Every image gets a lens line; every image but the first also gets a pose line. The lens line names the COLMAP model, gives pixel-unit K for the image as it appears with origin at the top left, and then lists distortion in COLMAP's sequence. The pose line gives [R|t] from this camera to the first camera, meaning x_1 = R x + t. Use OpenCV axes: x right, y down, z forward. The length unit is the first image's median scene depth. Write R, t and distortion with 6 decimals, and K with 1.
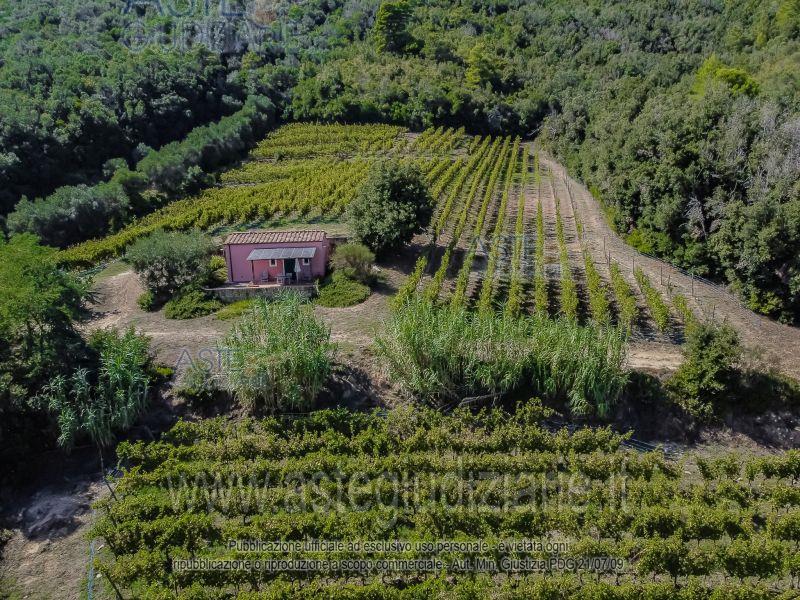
lens RADIAL K [[601.4, 0, 398.5], [0, 601.4, 292.6], [0, 0, 1]] dist [0.005293, -0.005381]
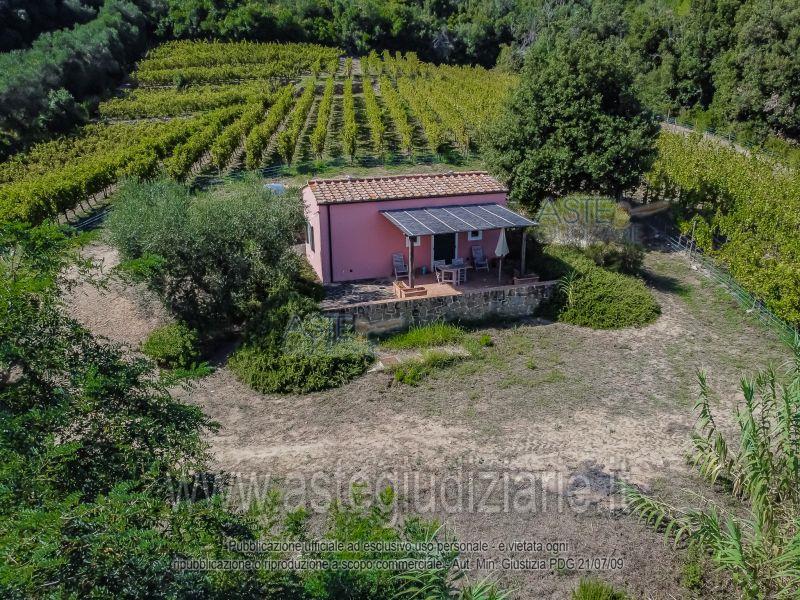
lens RADIAL K [[601.4, 0, 398.5], [0, 601.4, 292.6], [0, 0, 1]] dist [0.005293, -0.005381]
pose [[0.958803, -0.072946, 0.274546, -0.165302], [0.054533, 0.995757, 0.074123, -0.019823], [-0.278788, -0.056097, 0.958713, 0.244545]]
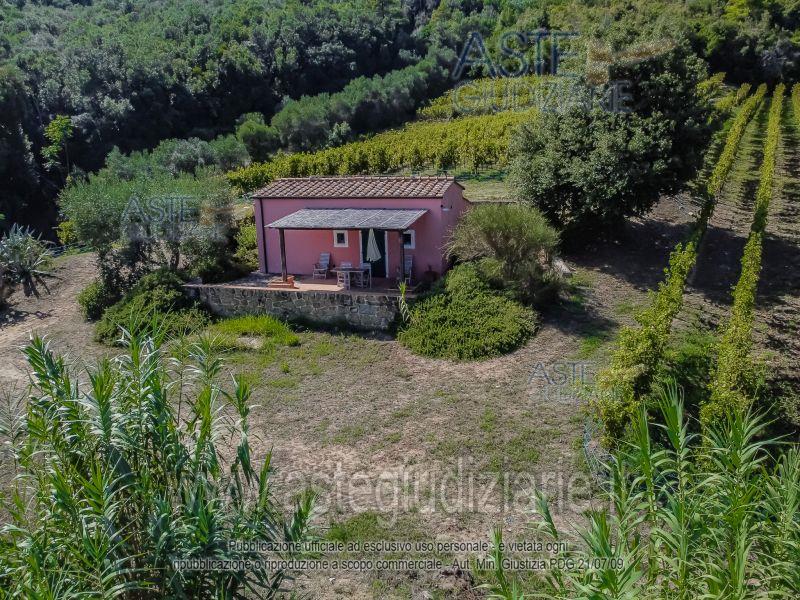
lens RADIAL K [[601.4, 0, 398.5], [0, 601.4, 292.6], [0, 0, 1]] dist [0.005293, -0.005381]
pose [[0.945088, 0.080536, -0.316736, -0.004202], [-0.079021, 0.996717, 0.017648, -0.009011], [0.317118, 0.008350, 0.948349, 0.257020]]
